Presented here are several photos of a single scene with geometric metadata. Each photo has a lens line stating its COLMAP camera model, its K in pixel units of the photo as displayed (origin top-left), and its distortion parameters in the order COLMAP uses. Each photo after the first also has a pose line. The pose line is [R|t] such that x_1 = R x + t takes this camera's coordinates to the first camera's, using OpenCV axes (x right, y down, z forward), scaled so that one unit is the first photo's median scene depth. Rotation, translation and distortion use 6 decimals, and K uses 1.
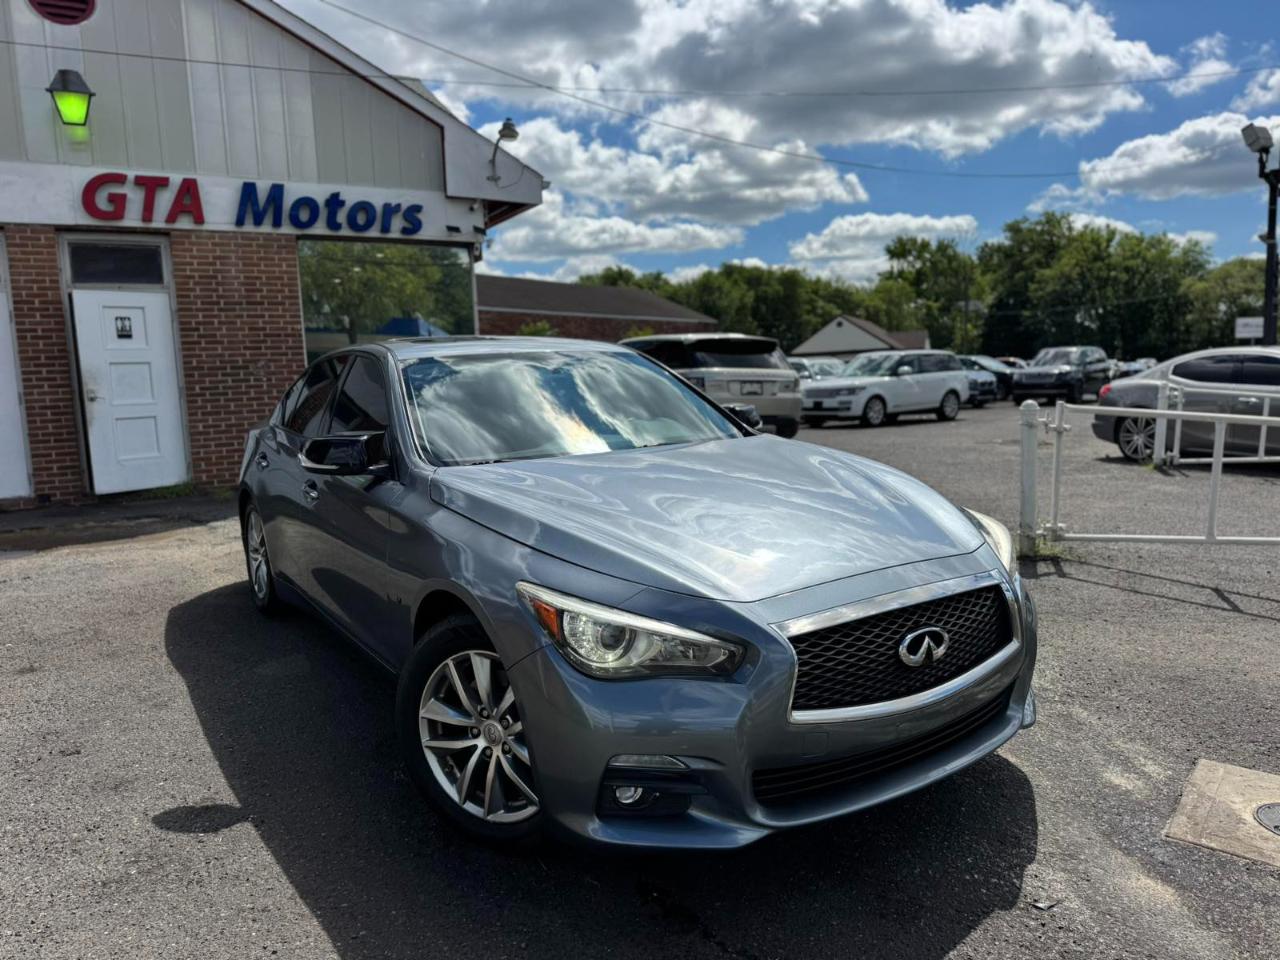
lens RADIAL K [[895.2, 0, 639.0], [0, 895.2, 486.0], [0, 0, 1]] dist [0.049862, -0.054963]
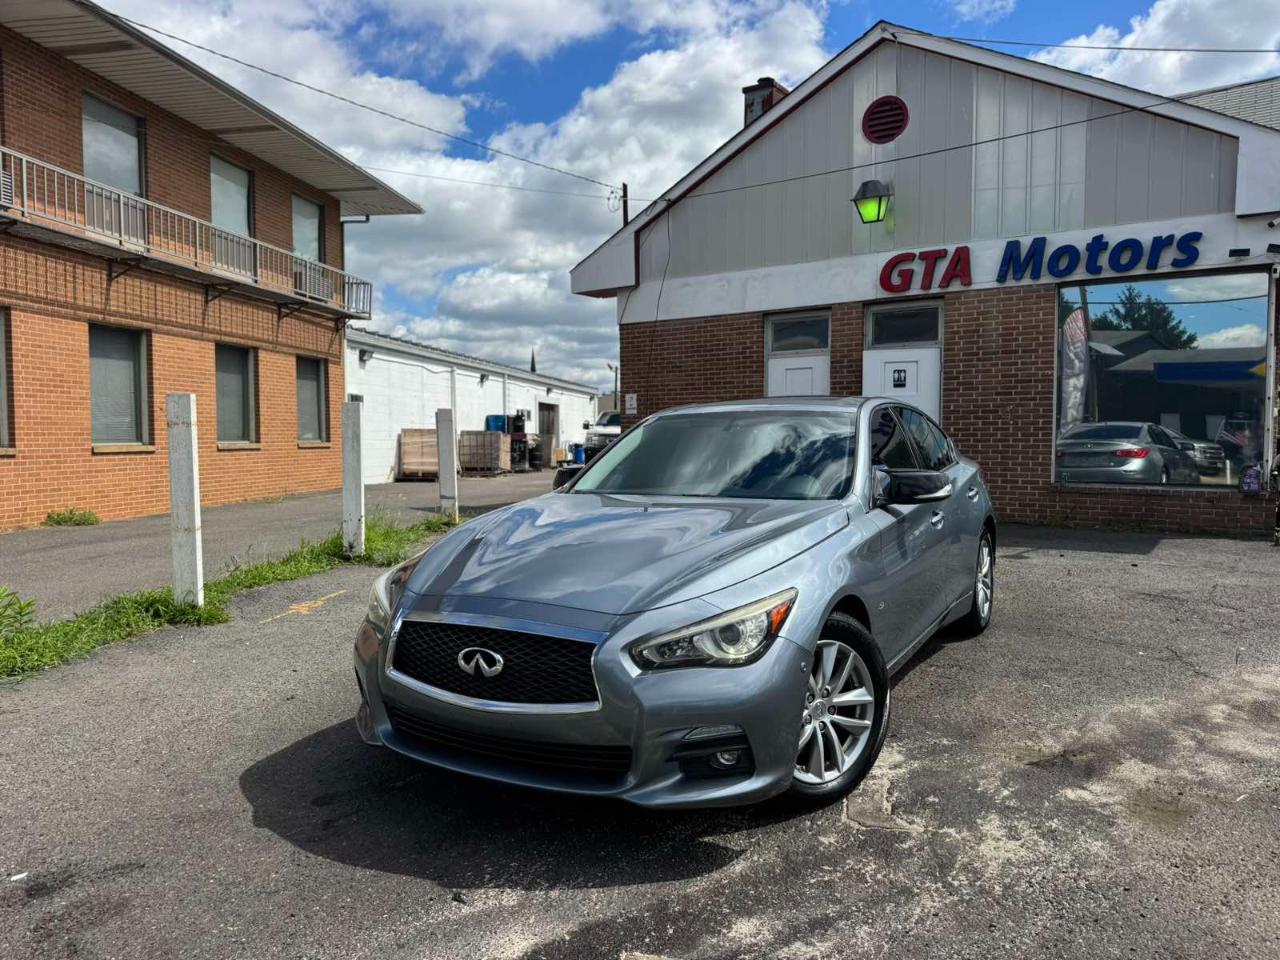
lens RADIAL K [[895.2, 0, 639.0], [0, 895.2, 486.0], [0, 0, 1]] dist [0.049862, -0.054963]
pose [[0.430846, 0.090086, -0.897918, 0.363584], [-0.128763, 0.990961, 0.037636, -0.028980], [0.893192, 0.099403, 0.438551, 0.156388]]
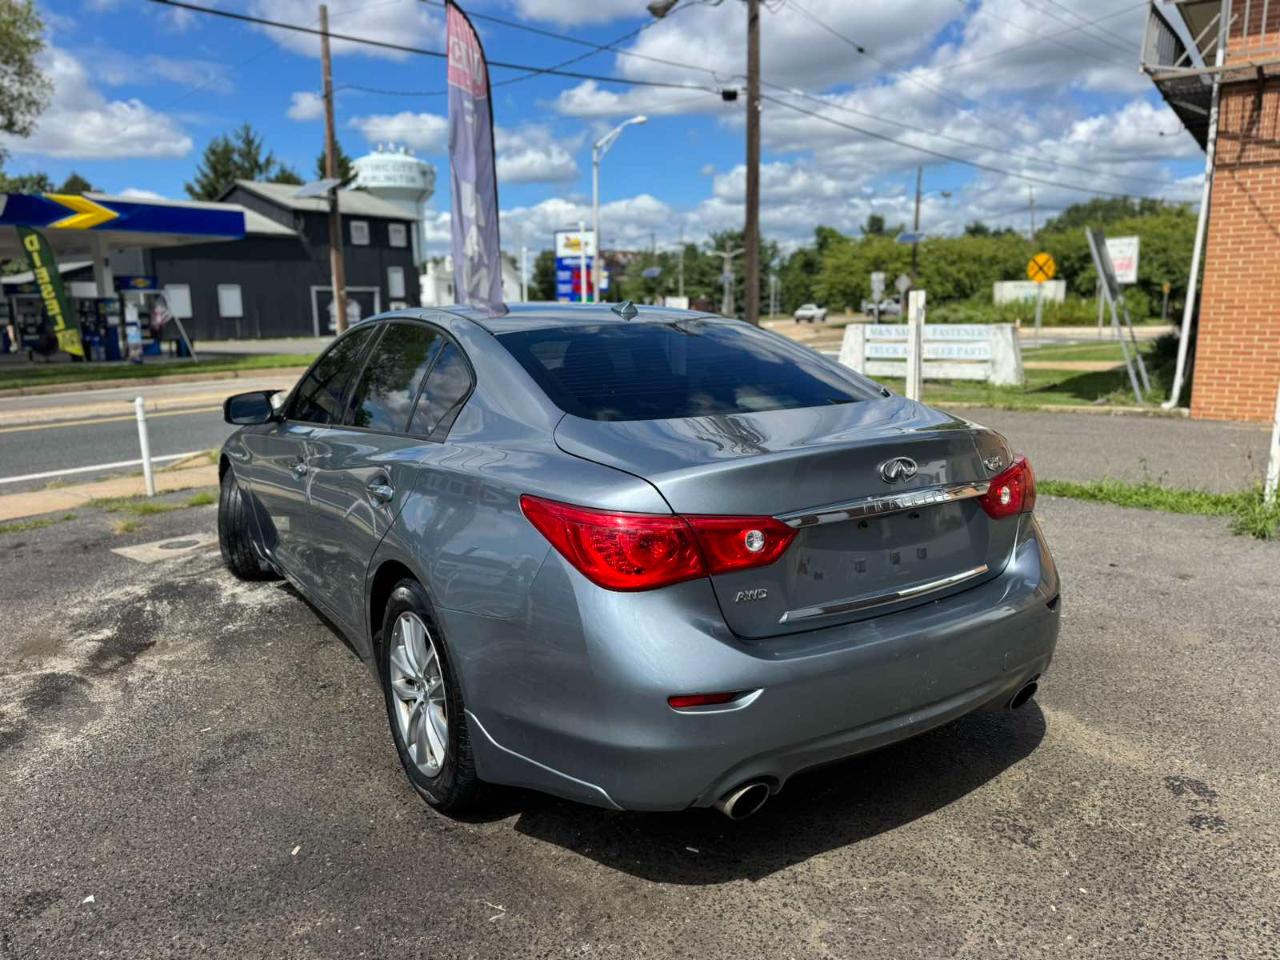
lens RADIAL K [[895.2, 0, 639.0], [0, 895.2, 486.0], [0, 0, 1]] dist [0.049862, -0.054963]
pose [[-0.998410, 0.050127, 0.025789, -0.136825], [0.055732, 0.946439, 0.318038, -0.119219], [-0.008465, 0.318969, -0.947727, 0.857569]]
